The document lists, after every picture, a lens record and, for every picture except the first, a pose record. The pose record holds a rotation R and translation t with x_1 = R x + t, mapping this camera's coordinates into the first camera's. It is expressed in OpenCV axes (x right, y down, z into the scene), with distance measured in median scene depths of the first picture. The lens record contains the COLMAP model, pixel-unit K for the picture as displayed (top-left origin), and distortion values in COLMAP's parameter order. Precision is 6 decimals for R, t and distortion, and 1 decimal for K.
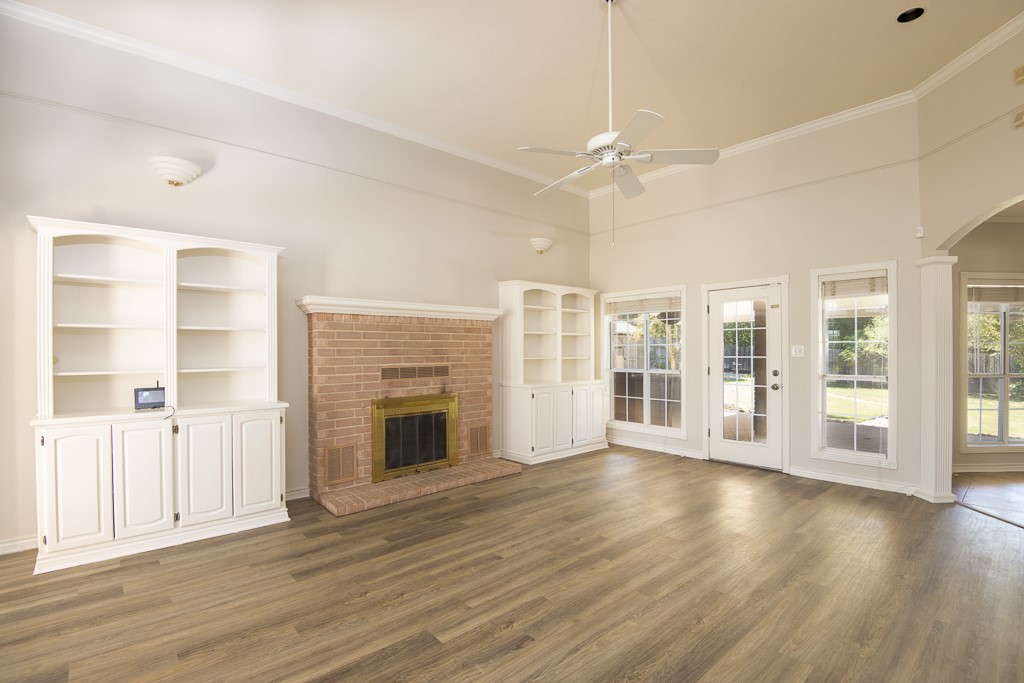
lens RADIAL K [[472.2, 0, 508.5], [0, 472.2, 343.7], [0, 0, 1]] dist [0.004350, -0.000426]
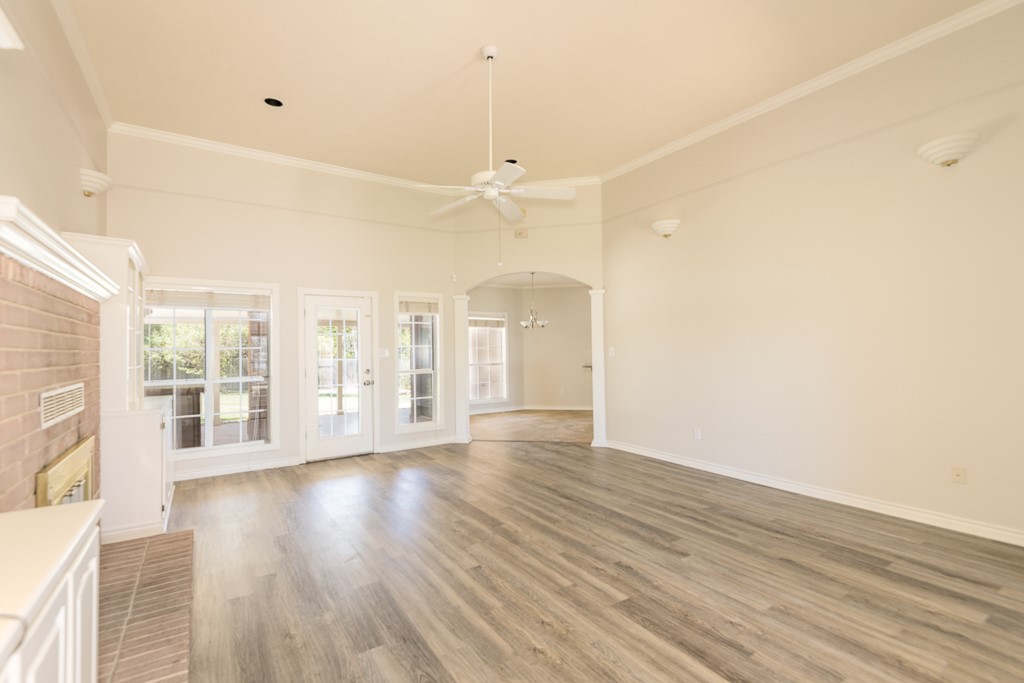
lens RADIAL K [[472.2, 0, 508.1], [0, 472.2, 347.3], [0, 0, 1]] dist [0.004350, -0.000426]
pose [[0.148712, 0.009492, 0.988835, -1.006499], [0.006663, 0.999922, -0.010600, 0.026649], [-0.988858, 0.008165, 0.148637, 0.847430]]
